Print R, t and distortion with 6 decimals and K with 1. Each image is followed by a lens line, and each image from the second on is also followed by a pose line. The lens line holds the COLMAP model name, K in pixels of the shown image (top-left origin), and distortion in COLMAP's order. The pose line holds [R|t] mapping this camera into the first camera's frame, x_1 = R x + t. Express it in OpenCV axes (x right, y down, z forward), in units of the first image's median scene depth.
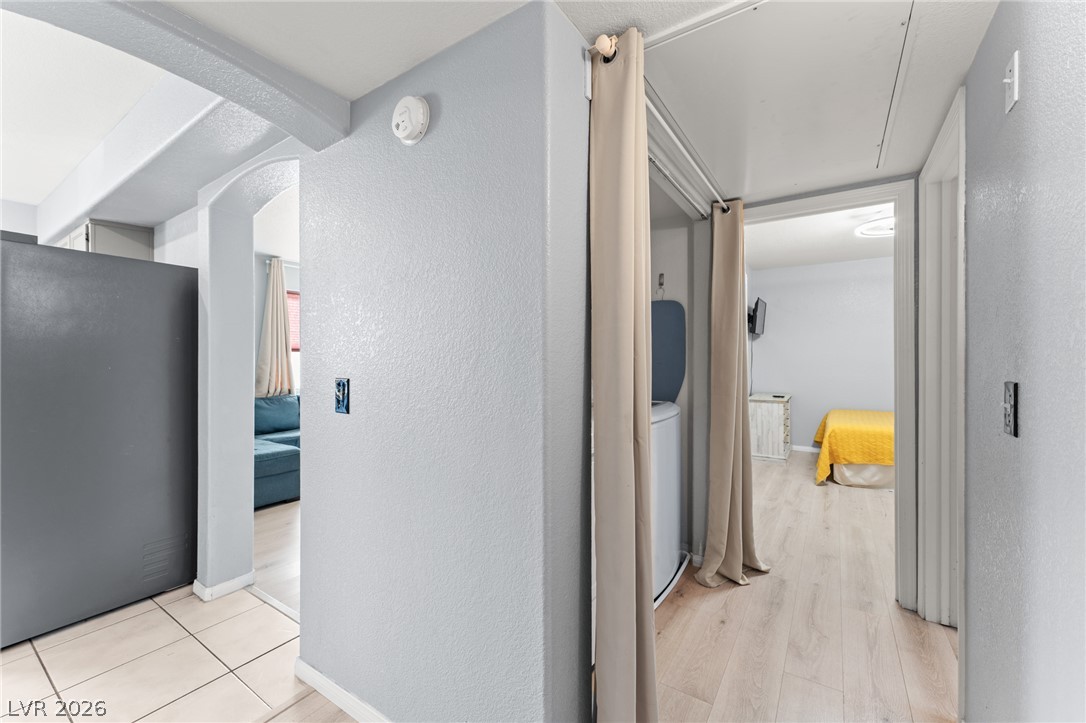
lens RADIAL K [[438.2, 0, 542.2], [0, 438.2, 355.5], [0, 0, 1]] dist [0.000129, 0.000001]
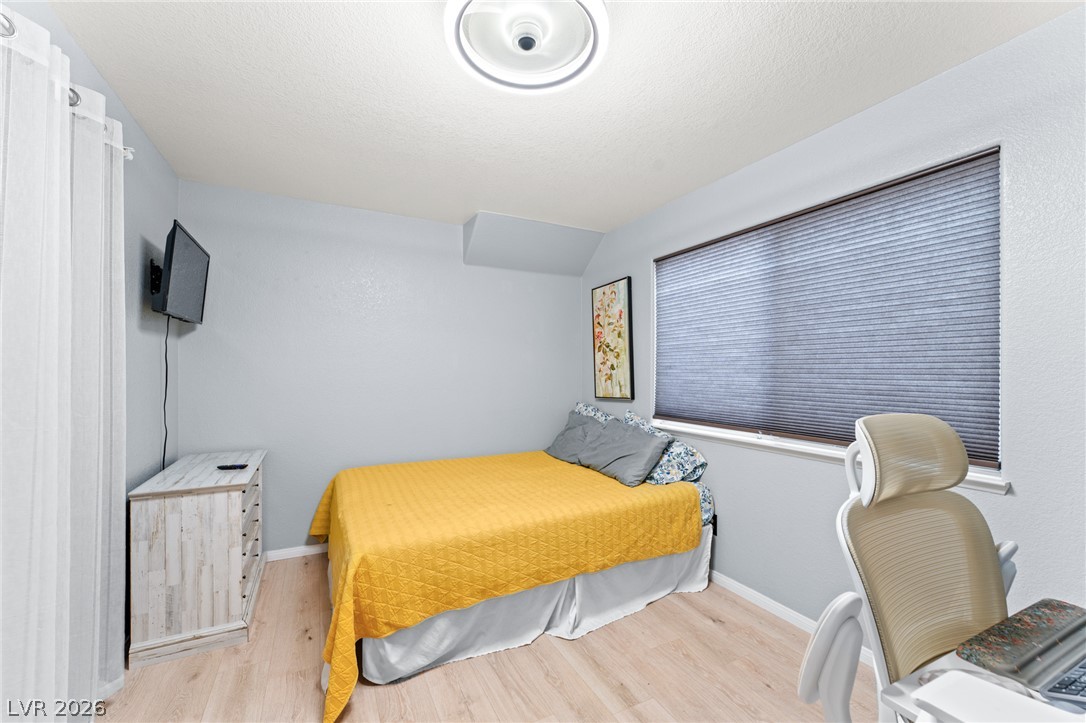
lens RADIAL K [[436.4, 0, 537.6], [0, 436.4, 369.6], [0, 0, 1]] dist [0.001306, 0.000020]
pose [[0.490571, 0.002717, 0.871397, 0.385735], [-0.006872, 0.999976, 0.000751, -0.005248], [-0.871374, -0.006357, 0.490578, 0.653739]]
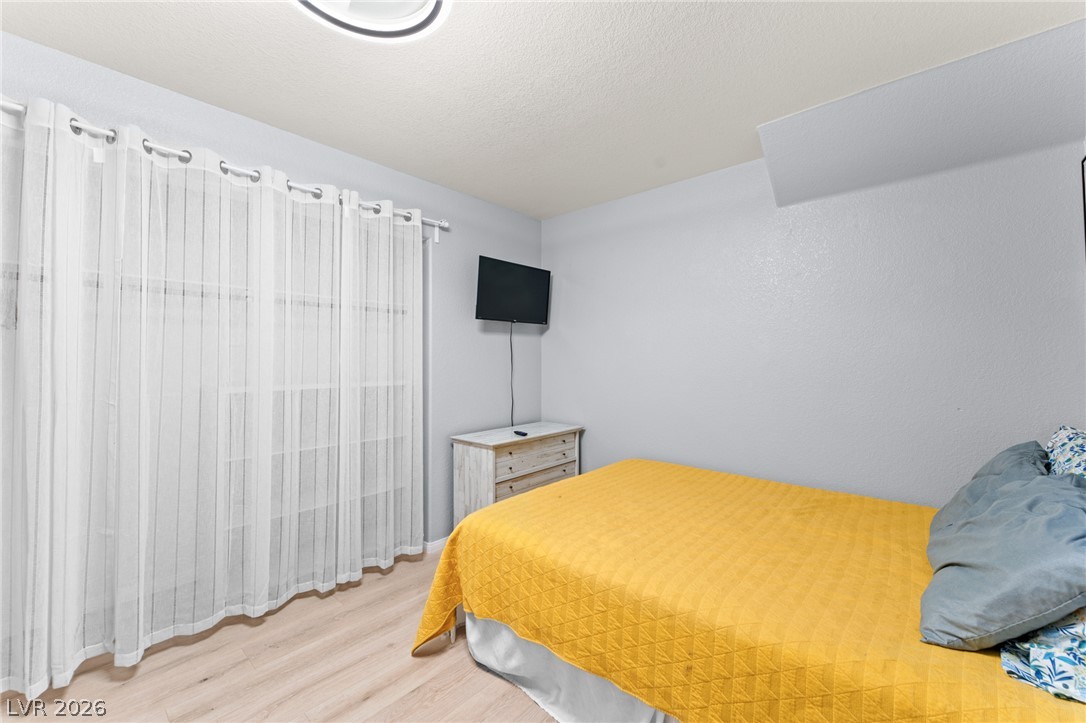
lens RADIAL K [[431.3, 0, 544.3], [0, 431.3, 355.6], [0, 0, 1]] dist [0.001259, -0.000474]
pose [[0.991506, -0.002122, -0.130044, 0.792679], [0.001203, 0.999974, -0.007146, -0.001004], [0.130056, 0.006929, 0.991482, 0.569193]]
